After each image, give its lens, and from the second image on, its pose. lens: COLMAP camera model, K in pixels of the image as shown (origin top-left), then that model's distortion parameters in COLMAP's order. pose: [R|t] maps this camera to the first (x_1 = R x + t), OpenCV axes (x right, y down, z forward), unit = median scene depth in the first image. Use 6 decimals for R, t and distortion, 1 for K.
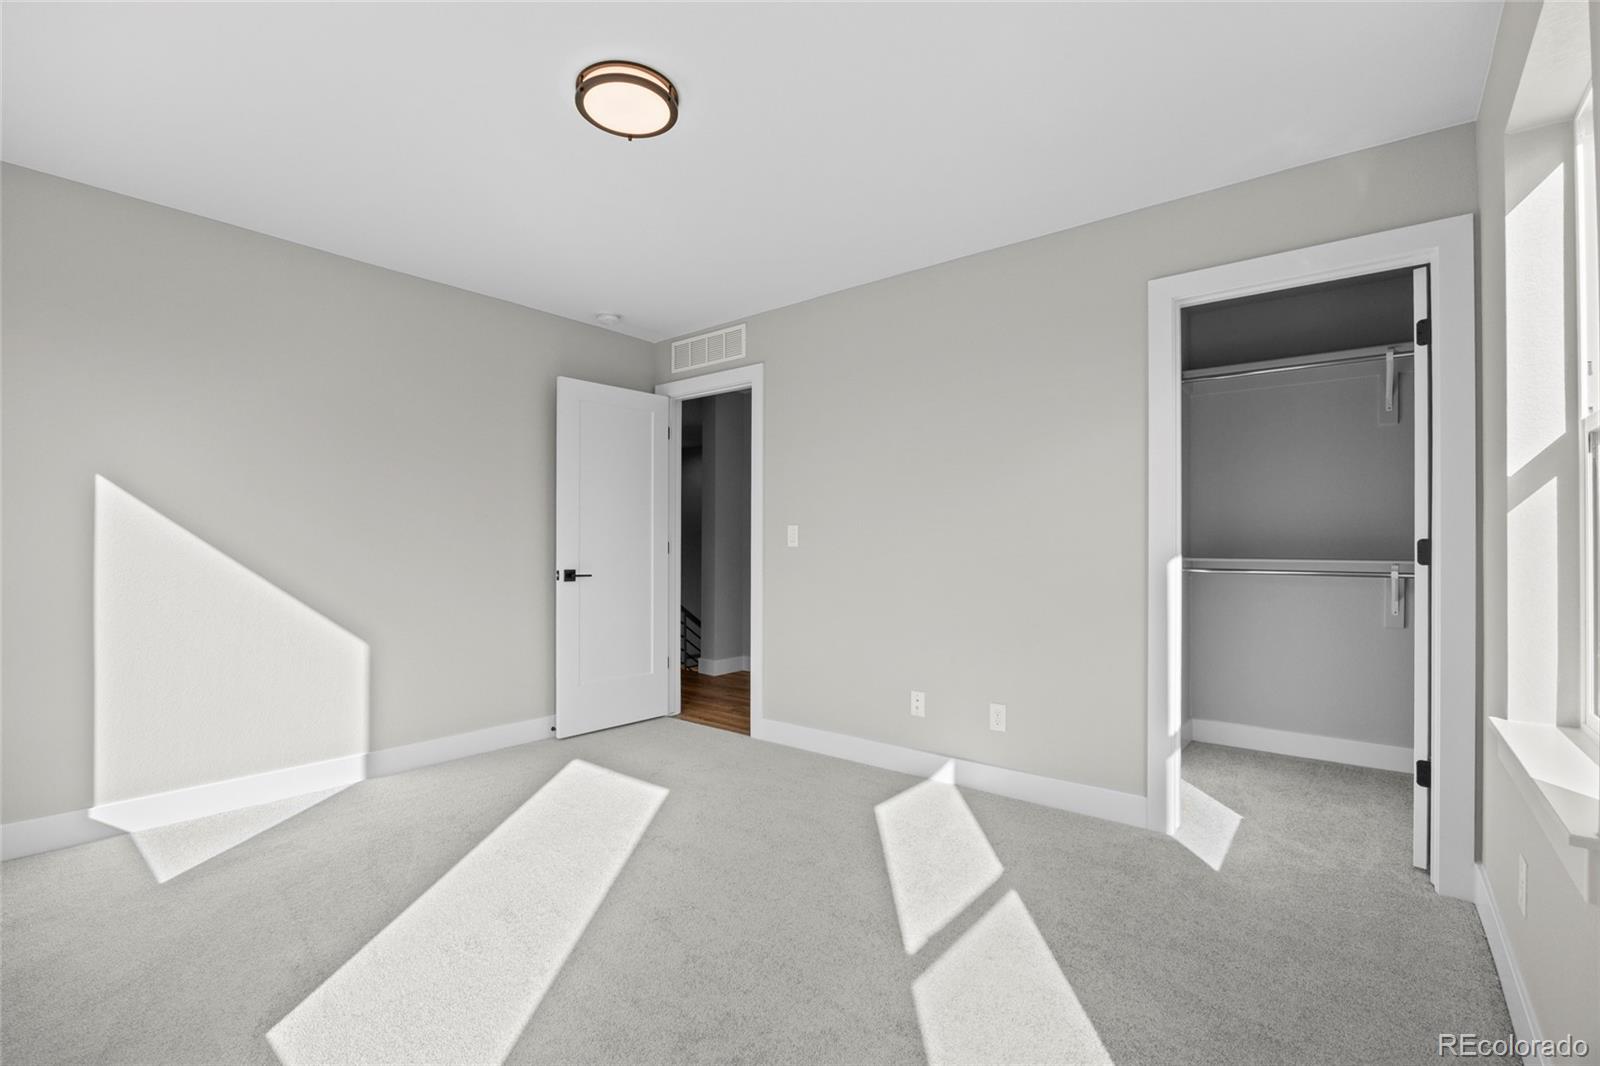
lens RADIAL K [[698.3, 0, 799.5], [0, 698.3, 535.8], [0, 0, 1]] dist [-0.016023, -0.000238]
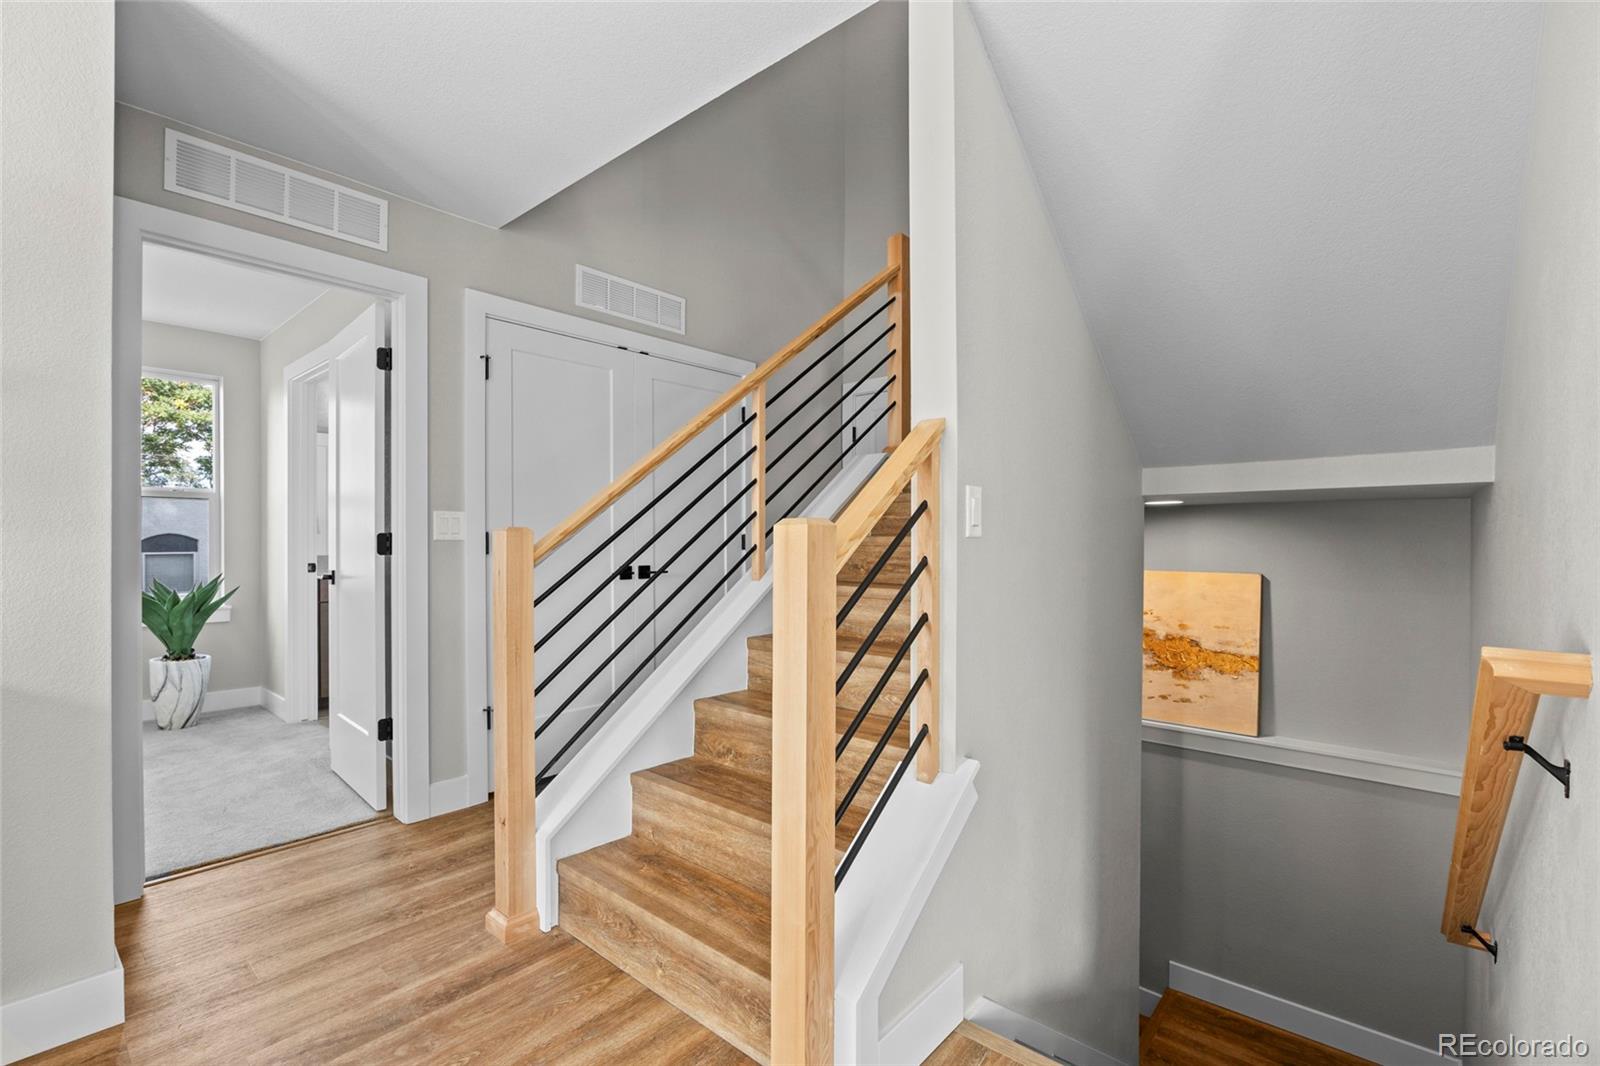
lens RADIAL K [[698.3, 0, 799.5], [0, 698.3, 535.8], [0, 0, 1]] dist [-0.016023, -0.000238]
pose [[0.021015, -0.004100, 0.999771, -0.966695], [-0.015268, 0.999874, 0.004421, 0.011592], [-0.999663, -0.015358, 0.020949, 0.764660]]
